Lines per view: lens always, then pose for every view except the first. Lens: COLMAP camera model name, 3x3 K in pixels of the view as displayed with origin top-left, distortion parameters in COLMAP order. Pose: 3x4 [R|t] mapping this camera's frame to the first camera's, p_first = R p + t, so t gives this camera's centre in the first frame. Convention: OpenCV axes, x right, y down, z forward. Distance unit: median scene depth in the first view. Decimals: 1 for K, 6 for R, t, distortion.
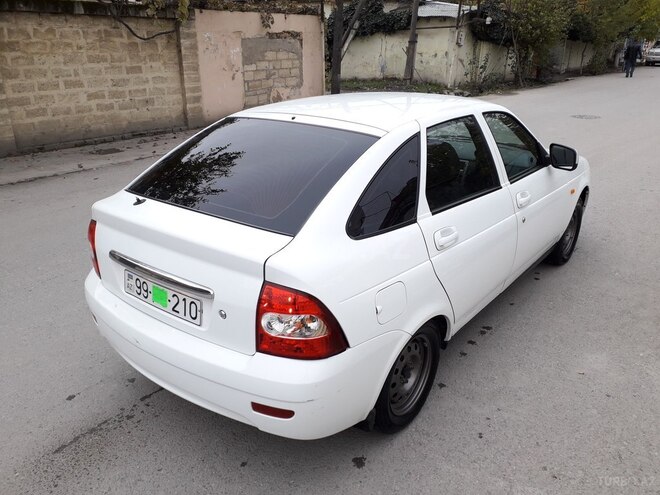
lens RADIAL K [[526.8, 0, 334.7], [0, 526.8, 252.2], [0, 0, 1]] dist [0.026743, -0.041106]
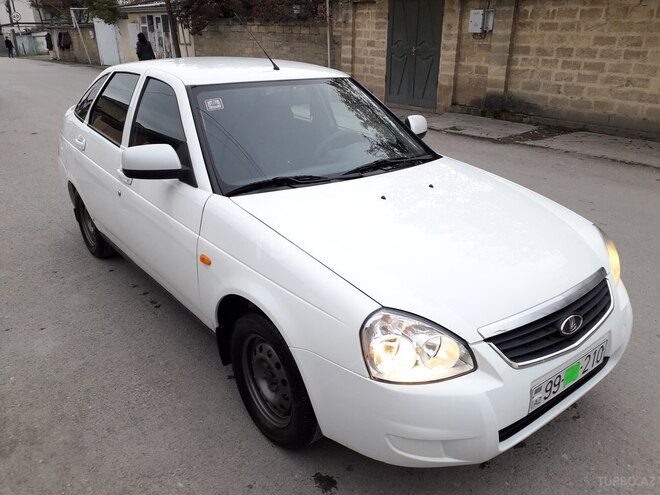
lens RADIAL K [[526.8, 0, 334.7], [0, 526.8, 252.2], [0, 0, 1]] dist [0.026743, -0.041106]
pose [[-0.233298, 0.371610, -0.898598, 1.286892], [-0.364239, 0.823425, 0.435088, -0.585524], [0.901611, 0.428809, -0.056748, 1.609083]]
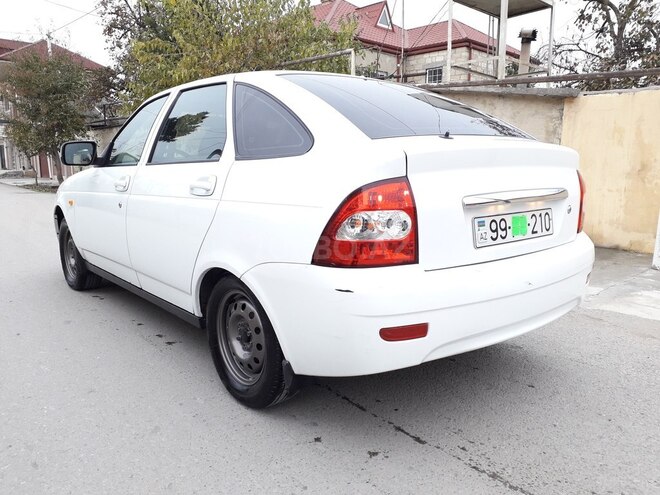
lens RADIAL K [[526.8, 0, 334.7], [0, 526.8, 252.2], [0, 0, 1]] dist [0.026743, -0.041106]
pose [[0.208073, -0.165026, 0.964091, -1.002012], [0.357713, 0.930222, 0.082026, -0.048670], [-0.910355, 0.327801, 0.252586, 0.843123]]
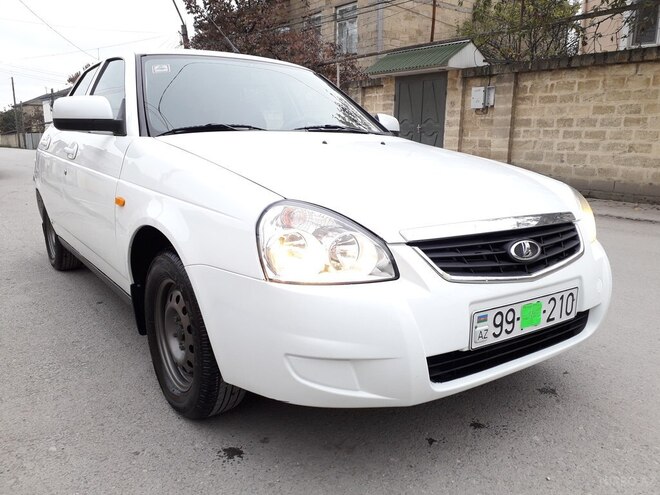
lens RADIAL K [[526.8, 0, 334.7], [0, 526.8, 252.2], [0, 0, 1]] dist [0.026743, -0.041106]
pose [[-0.271875, 0.198509, -0.941636, 1.229845], [-0.368635, 0.882372, 0.292450, -0.414386], [0.888927, 0.426630, -0.166718, 1.795990]]
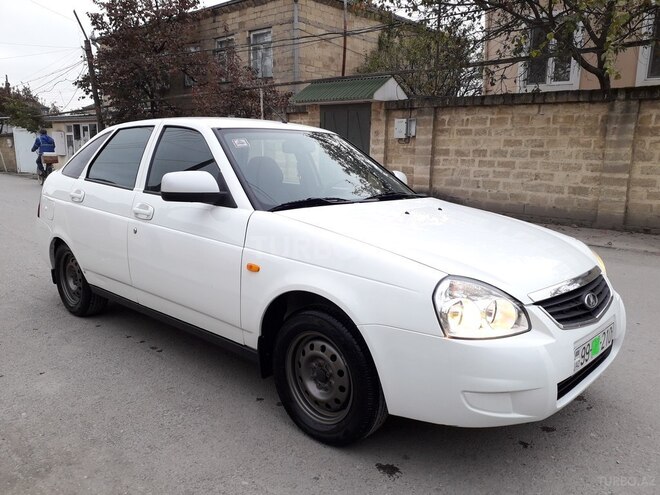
lens RADIAL K [[526.8, 0, 334.7], [0, 526.8, 252.2], [0, 0, 1]] dist [0.026743, -0.041106]
pose [[-0.077070, 0.180755, -0.980504, 1.433130], [-0.387308, 0.900767, 0.196499, -0.398281], [0.918723, 0.394901, 0.000586, 1.503095]]
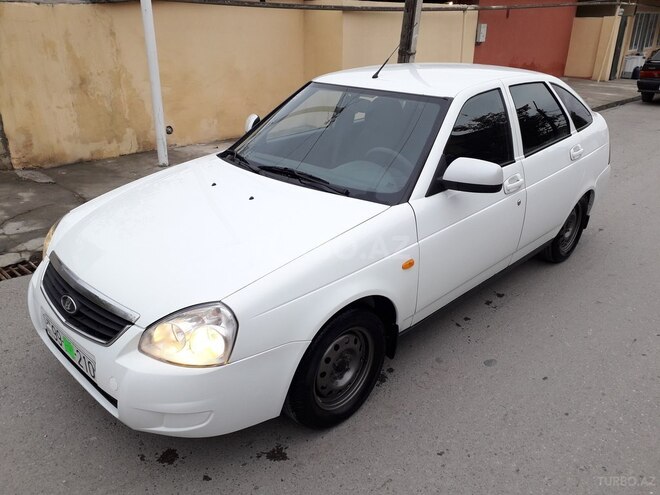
lens RADIAL K [[526.8, 0, 334.7], [0, 526.8, 252.2], [0, 0, 1]] dist [0.026743, -0.041106]
pose [[-0.994611, -0.045400, 0.093212, 0.194519], [0.034322, 0.704170, 0.709202, -0.912194], [-0.097835, 0.708579, -0.698817, 2.327734]]
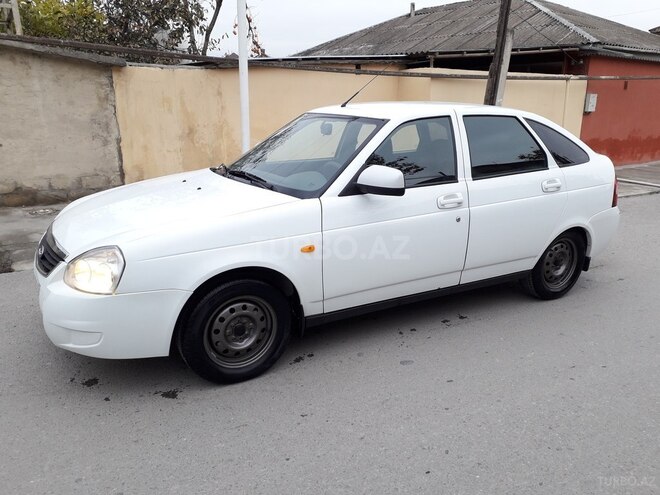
lens RADIAL K [[526.8, 0, 334.7], [0, 526.8, 252.2], [0, 0, 1]] dist [0.026743, -0.041106]
pose [[-0.932137, -0.110056, 0.344977, -0.228218], [0.123364, 0.799184, 0.588291, -0.853684], [-0.340445, 0.590926, -0.731372, 2.434630]]
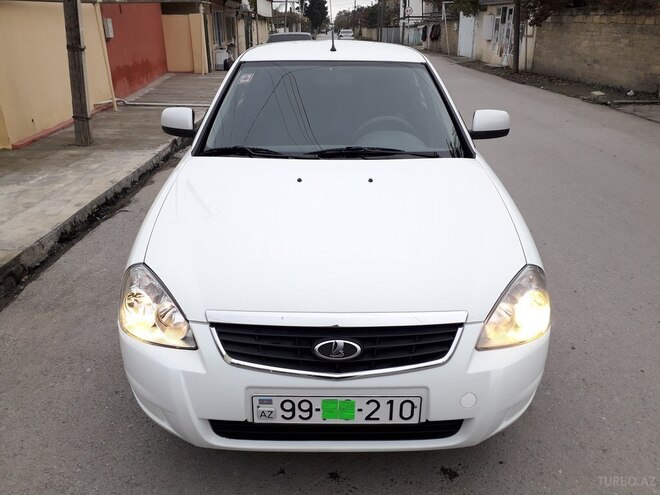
lens RADIAL K [[526.8, 0, 334.7], [0, 526.8, 252.2], [0, 0, 1]] dist [0.026743, -0.041106]
pose [[-0.780046, 0.245945, -0.575361, 0.950453], [-0.233445, 0.738736, 0.632275, -0.763621], [0.580545, 0.627519, -0.518833, 2.107818]]
